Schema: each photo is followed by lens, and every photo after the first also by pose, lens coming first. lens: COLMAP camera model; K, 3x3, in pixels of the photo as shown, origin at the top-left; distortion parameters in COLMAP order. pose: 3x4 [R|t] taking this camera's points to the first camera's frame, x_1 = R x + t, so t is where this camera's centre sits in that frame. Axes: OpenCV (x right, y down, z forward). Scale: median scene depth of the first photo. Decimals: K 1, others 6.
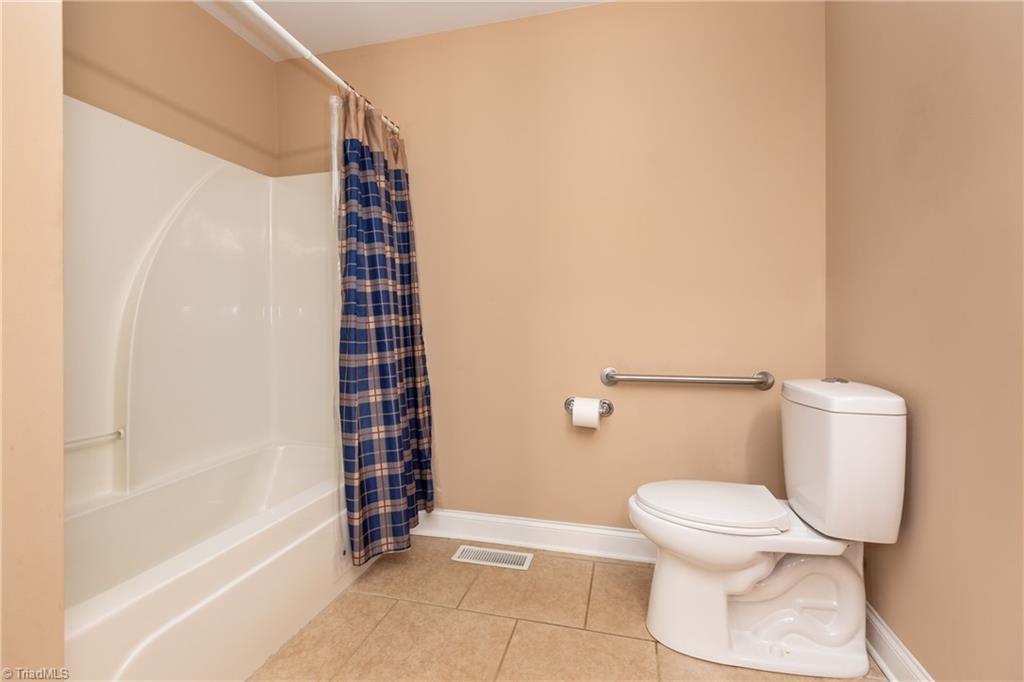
lens RADIAL K [[460.3, 0, 512.4], [0, 460.3, 328.4], [0, 0, 1]] dist [-0.000082, -0.000089]
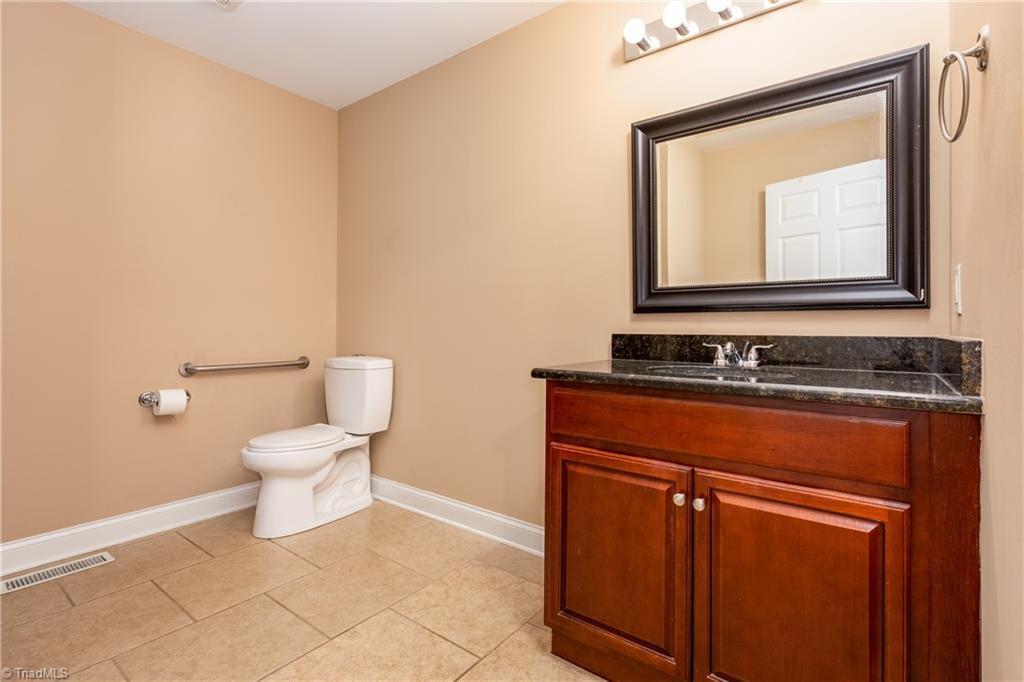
lens RADIAL K [[460.3, 0, 512.4], [0, 460.3, 328.4], [0, 0, 1]] dist [-0.000082, -0.000089]
pose [[0.408219, -0.005171, 0.912869, -0.656345], [0.002873, 0.999986, 0.004380, -0.003214], [-0.912879, 0.000835, 0.408228, -0.295787]]
